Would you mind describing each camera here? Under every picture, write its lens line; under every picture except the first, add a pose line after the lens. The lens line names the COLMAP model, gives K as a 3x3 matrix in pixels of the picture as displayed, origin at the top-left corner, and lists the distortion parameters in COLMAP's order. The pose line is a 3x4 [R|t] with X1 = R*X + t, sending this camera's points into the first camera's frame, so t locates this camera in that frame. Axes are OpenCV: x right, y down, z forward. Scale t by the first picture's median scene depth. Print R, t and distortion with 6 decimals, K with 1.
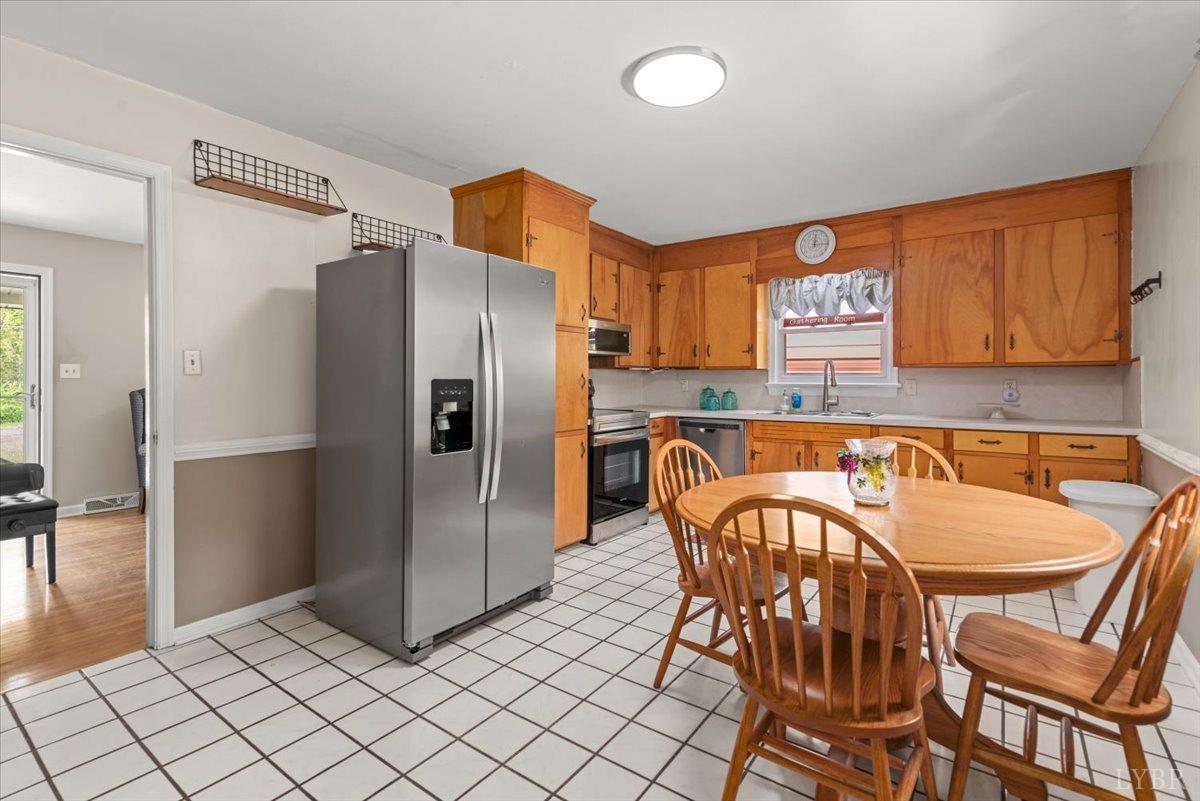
lens RADIAL K [[552.6, 0, 606.3], [0, 552.6, 378.5], [0, 0, 1]] dist [0.015649, -0.000236]
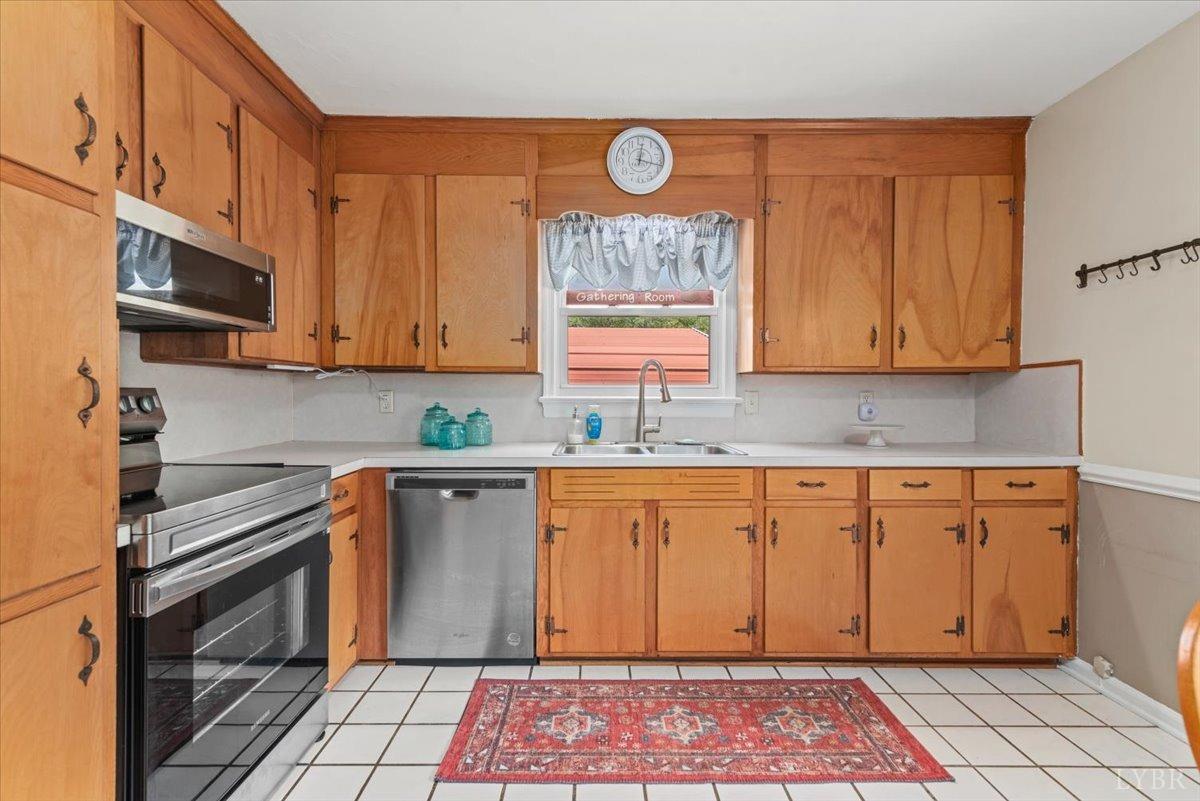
lens RADIAL K [[542.7, 0, 595.7], [0, 542.7, 400.4], [0, 0, 1]] dist [0.015729, -0.000027]
pose [[0.815993, -0.006186, 0.578029, 0.003874], [-0.001240, 0.999922, 0.012452, 0.004869], [-0.578061, -0.010877, 0.815921, 0.569365]]
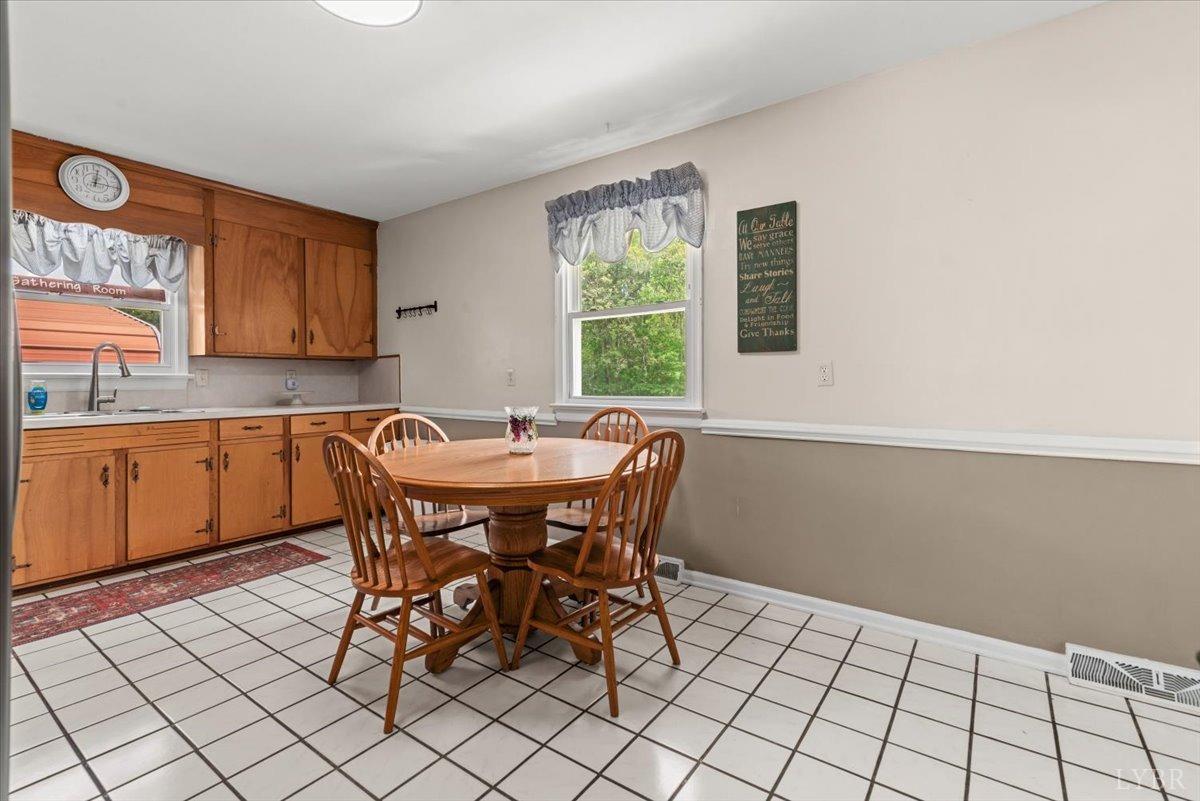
lens RADIAL K [[543.9, 0, 592.3], [0, 543.9, 383.7], [0, 0, 1]] dist [0.012891, -0.000468]
pose [[0.016036, -0.009342, 0.999828, -0.351105], [0.004223, 0.999948, 0.009275, 0.019617], [-0.999862, 0.004073, 0.016075, 0.342679]]
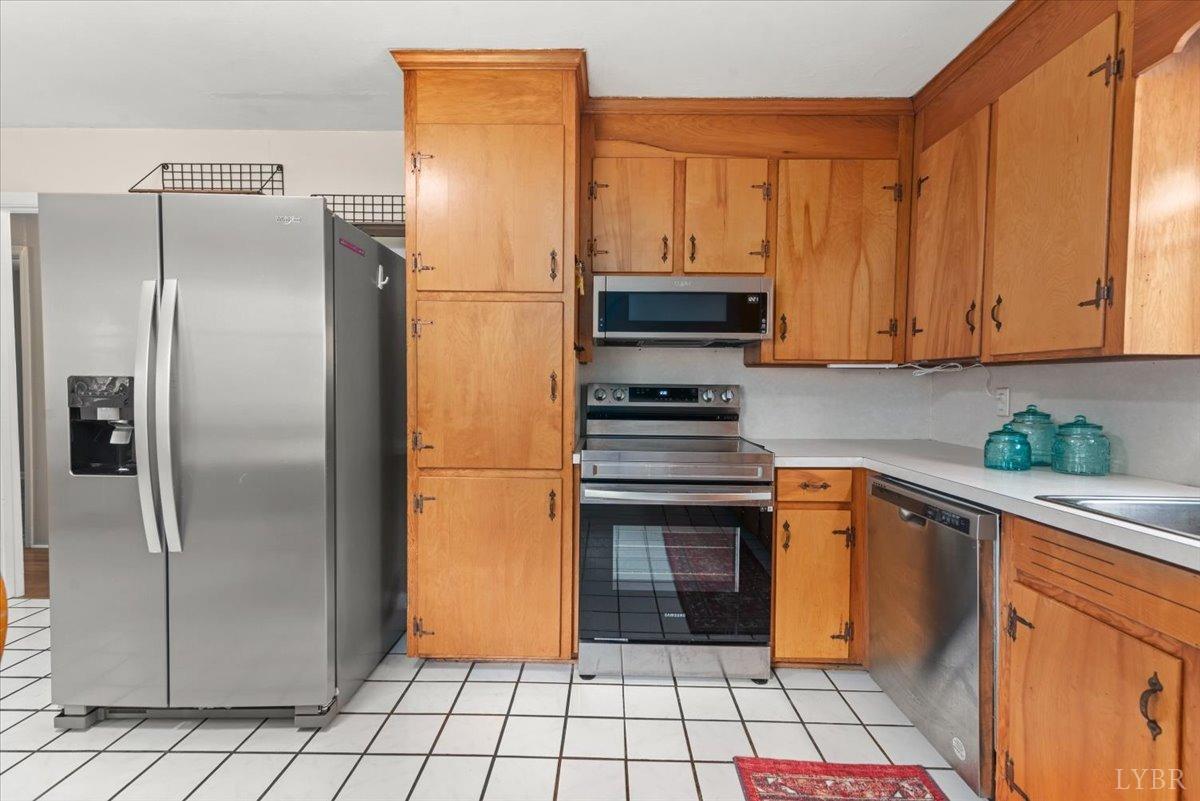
lens RADIAL K [[544.7, 0, 605.4], [0, 544.7, 402.2], [0, 0, 1]] dist [0.016774, 0.000129]
pose [[0.564959, 0.031445, -0.824520, 0.400443], [-0.011130, 0.999473, 0.030491, 0.003199], [0.825044, -0.008049, 0.565011, 0.641101]]
